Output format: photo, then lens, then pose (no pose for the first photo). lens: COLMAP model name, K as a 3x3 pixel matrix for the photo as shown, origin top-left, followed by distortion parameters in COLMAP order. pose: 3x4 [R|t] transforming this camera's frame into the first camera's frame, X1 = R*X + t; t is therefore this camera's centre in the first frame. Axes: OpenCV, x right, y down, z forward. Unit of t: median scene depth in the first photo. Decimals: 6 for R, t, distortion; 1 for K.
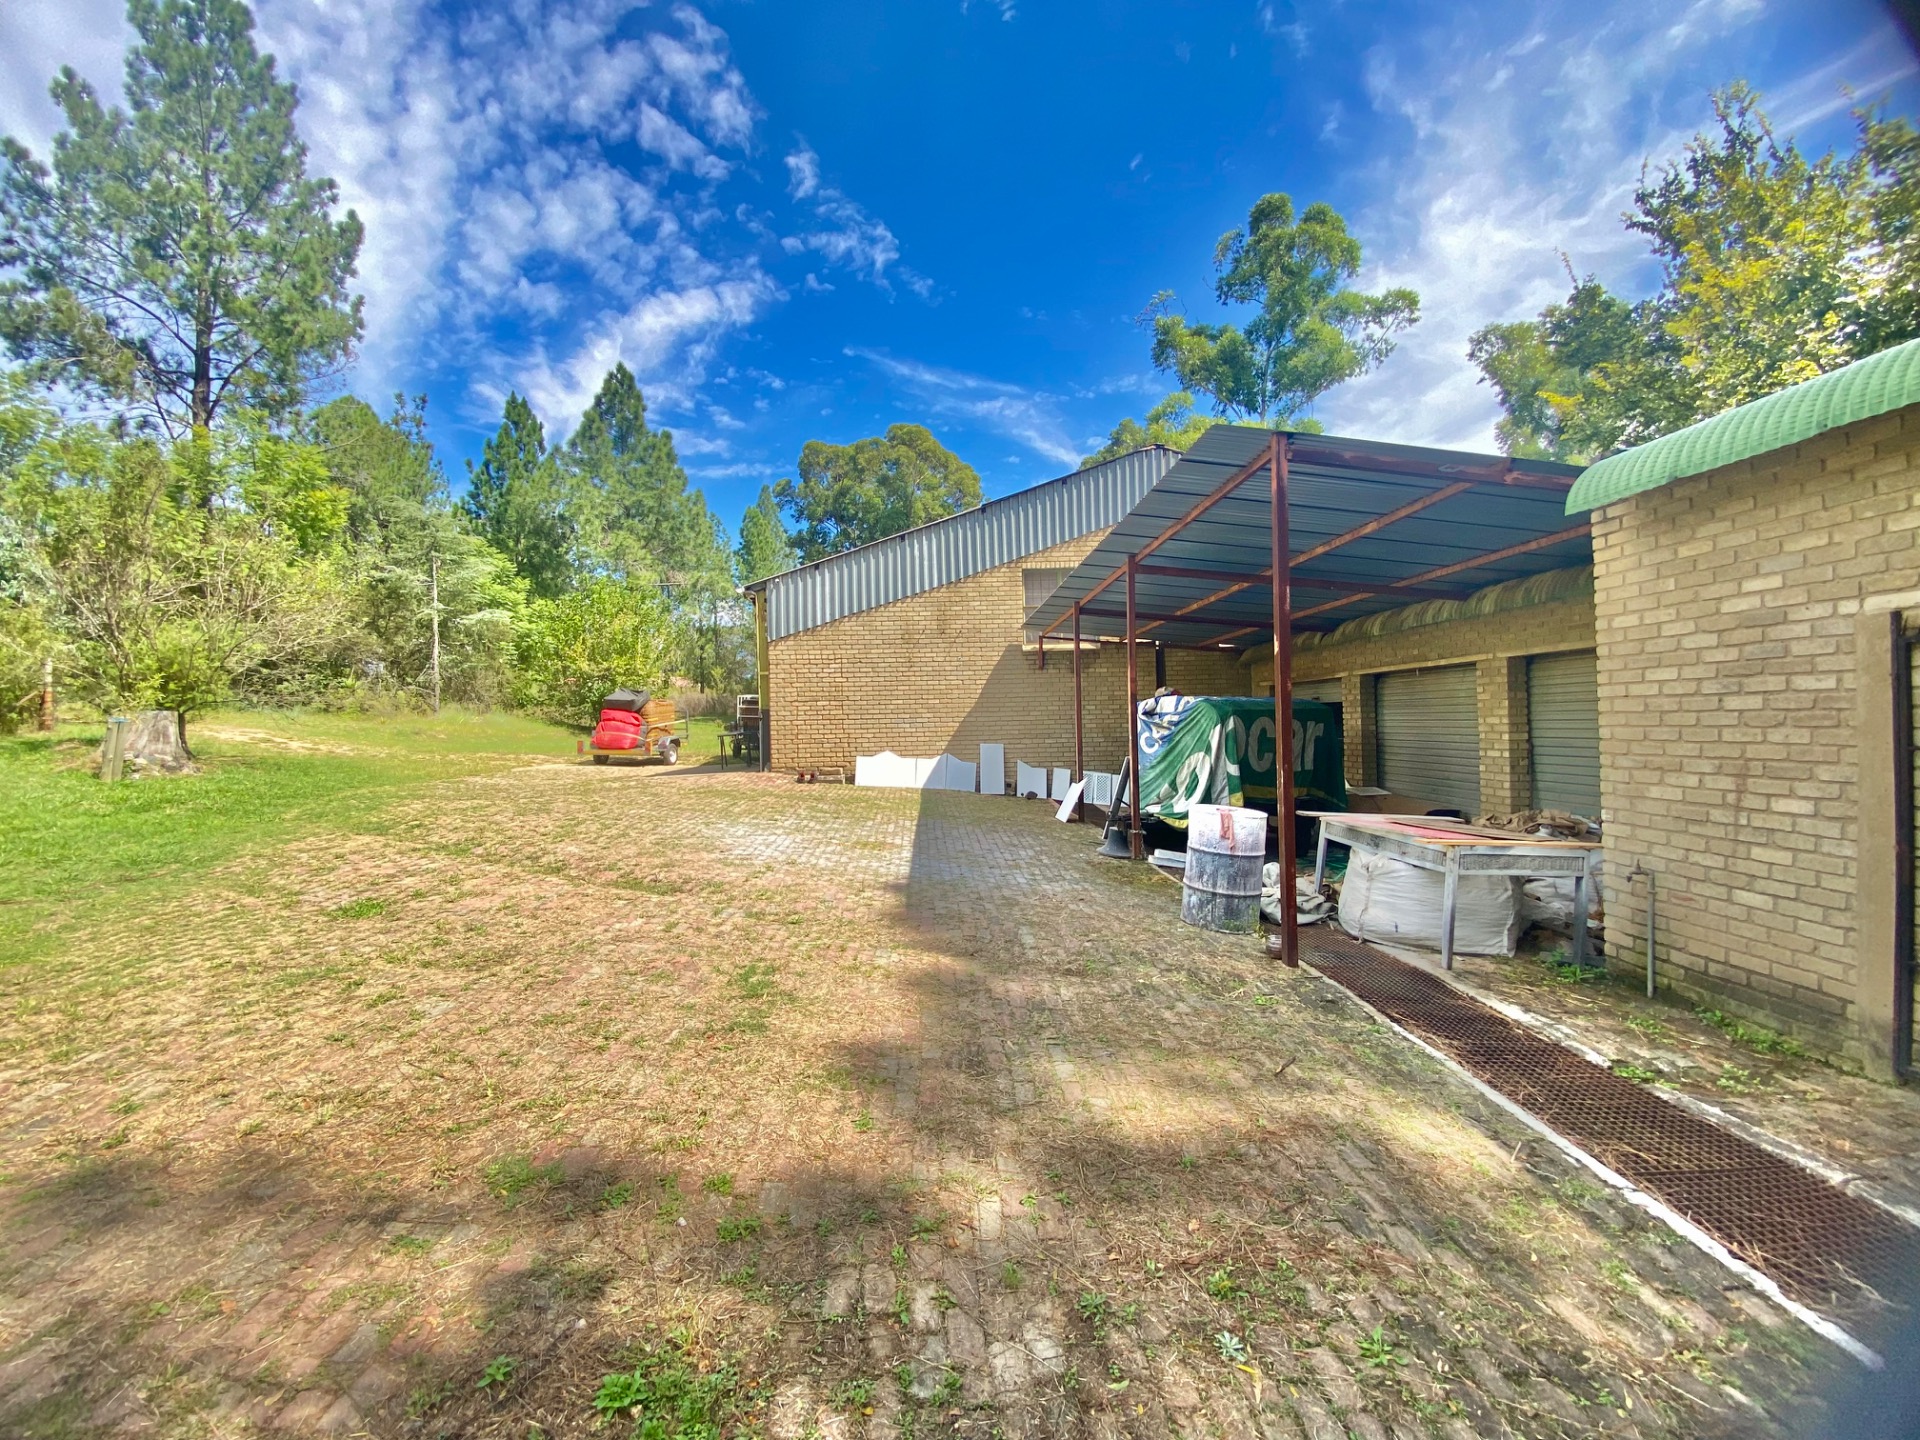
lens RADIAL K [[751.9, 0, 960.0], [0, 751.9, 720.0], [0, 0, 1]] dist [-0.001877, -0.012368]
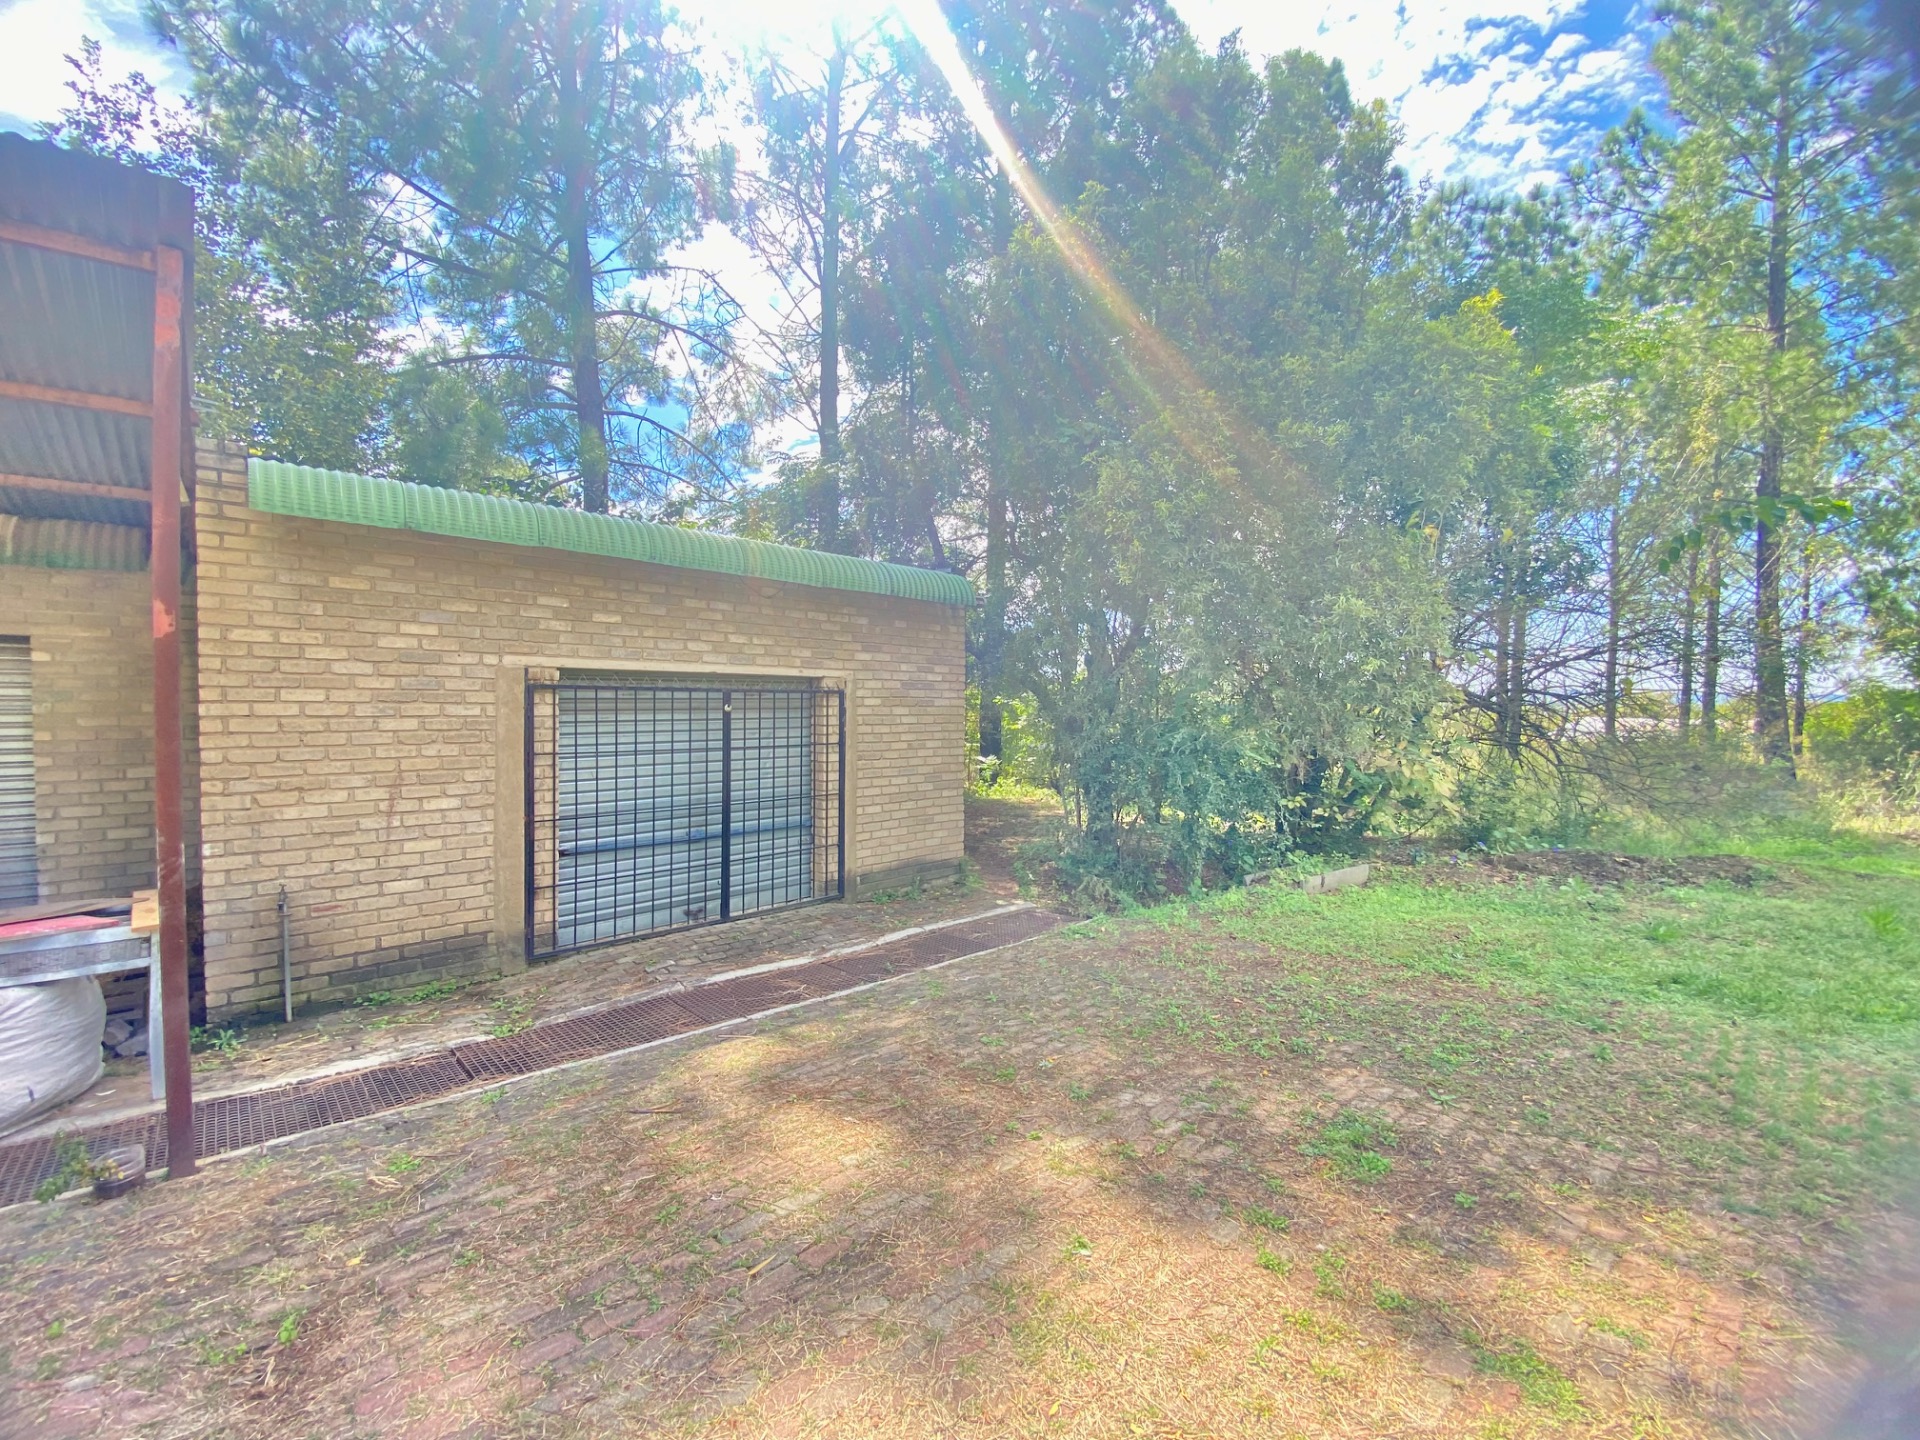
lens RADIAL K [[764.4, 0, 922.8], [0, 764.4, 724.6], [0, 0, 1]] dist [0.068273, -0.039811]
pose [[-0.605685, -0.008990, 0.795654, -0.498726], [0.000611, 0.999931, 0.011764, -0.040095], [-0.795705, 0.007611, -0.605637, 1.163442]]
